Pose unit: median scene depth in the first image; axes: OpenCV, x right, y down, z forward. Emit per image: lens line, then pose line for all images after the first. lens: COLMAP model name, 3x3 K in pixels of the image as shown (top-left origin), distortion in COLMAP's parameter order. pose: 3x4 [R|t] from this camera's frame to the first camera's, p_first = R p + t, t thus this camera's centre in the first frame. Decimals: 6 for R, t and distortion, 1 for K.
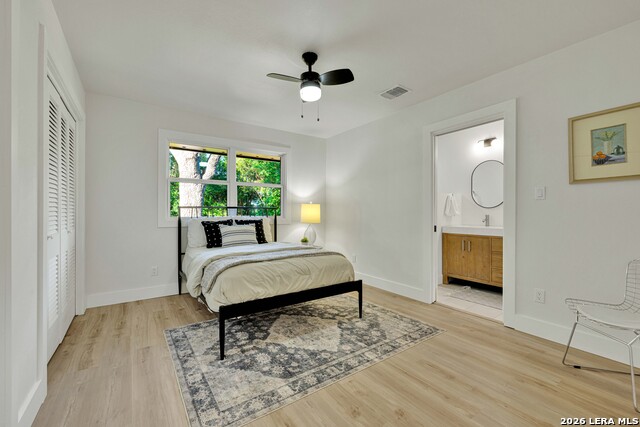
lens RADIAL K [[268.6, 0, 321.0], [0, 268.6, 211.3], [0, 0, 1]] dist [0.003531, 0.000270]
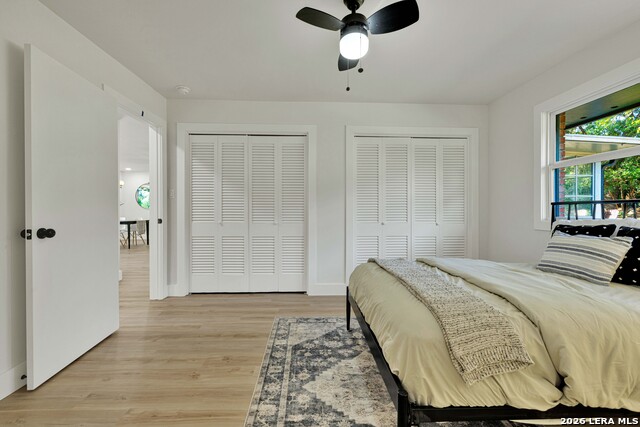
lens RADIAL K [[268.6, 0, 320.4], [0, 268.6, 211.9], [0, 0, 1]] dist [0.003531, 0.000270]
pose [[-0.547555, 0.003511, -0.836762, 0.747045], [0.000287, 0.999992, 0.004007, 0.003756], [0.836770, 0.001954, -0.547552, 1.597689]]
